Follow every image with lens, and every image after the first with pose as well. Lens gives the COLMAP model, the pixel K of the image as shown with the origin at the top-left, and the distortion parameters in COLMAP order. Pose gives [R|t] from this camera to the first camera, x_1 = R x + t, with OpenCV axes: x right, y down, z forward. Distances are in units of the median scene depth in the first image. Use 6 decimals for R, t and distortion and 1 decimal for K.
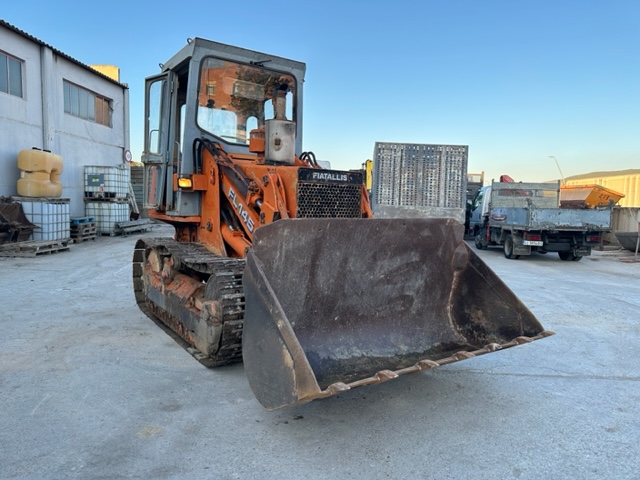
lens RADIAL K [[453.9, 0, 323.9], [0, 453.9, 242.0], [0, 0, 1]] dist [0.014369, -0.005191]
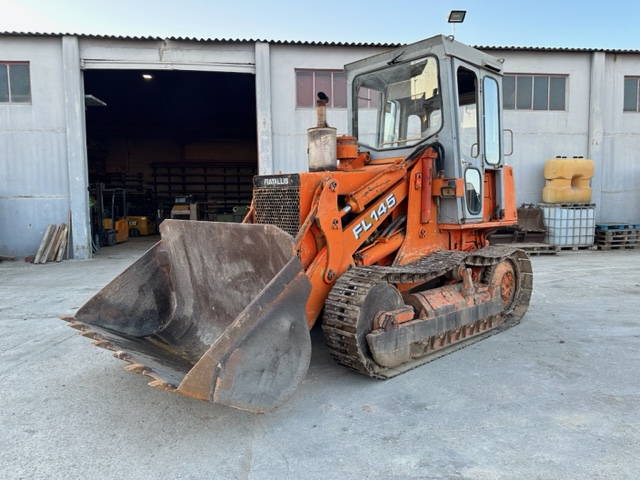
lens RADIAL K [[453.9, 0, 323.1], [0, 453.9, 241.8], [0, 0, 1]] dist [0.014369, -0.005191]
pose [[0.134278, 0.062233, -0.988988, 0.340131], [-0.075215, 0.995787, 0.052449, -0.022798], [0.988085, 0.067344, 0.138393, 0.315197]]
